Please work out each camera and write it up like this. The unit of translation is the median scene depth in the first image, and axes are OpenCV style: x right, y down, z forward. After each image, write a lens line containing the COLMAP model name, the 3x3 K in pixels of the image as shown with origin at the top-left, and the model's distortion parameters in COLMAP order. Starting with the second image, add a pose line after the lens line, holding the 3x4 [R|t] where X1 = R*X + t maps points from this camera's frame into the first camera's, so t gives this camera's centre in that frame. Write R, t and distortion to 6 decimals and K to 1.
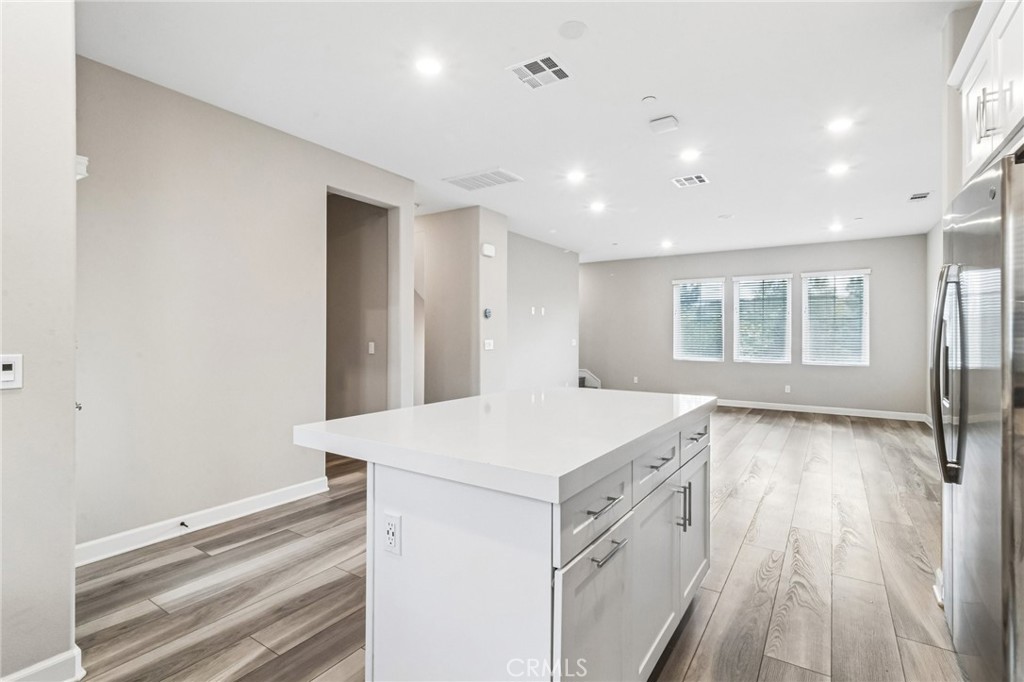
lens RADIAL K [[483.3, 0, 508.2], [0, 483.3, 332.8], [0, 0, 1]] dist [0.000458, 0.000274]
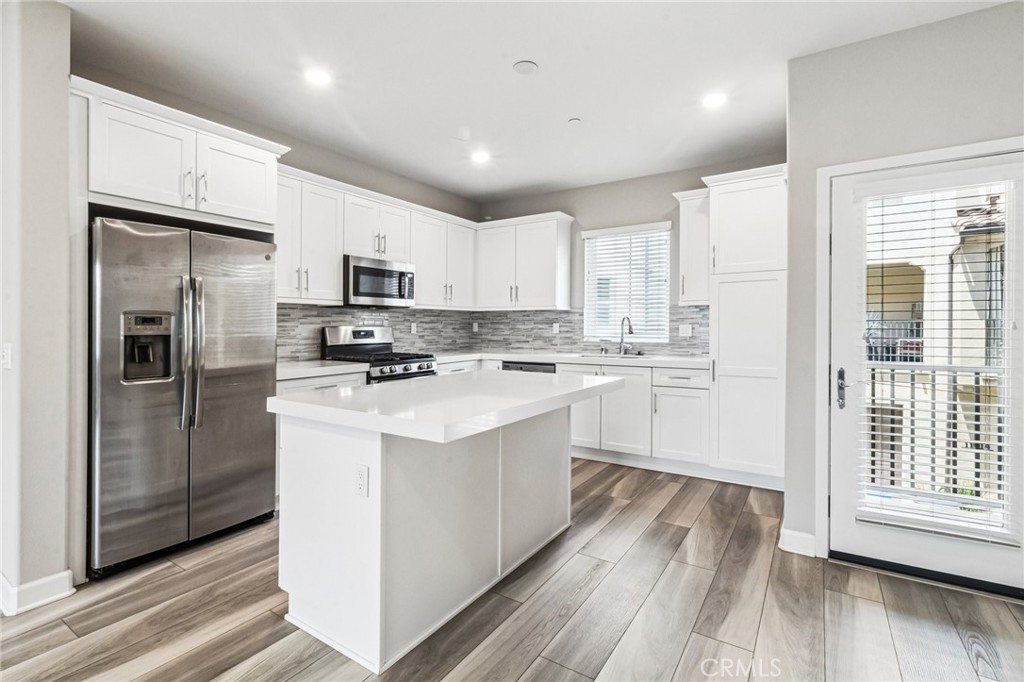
lens RADIAL K [[481.2, 0, 496.4], [0, 481.2, 326.1], [0, 0, 1]] dist [0.000693, 0.000109]
pose [[-0.999991, -0.004133, -0.001278, 0.009059], [-0.004127, 0.999982, -0.004273, 0.004564], [0.001296, -0.004267, -0.999990, 0.775902]]
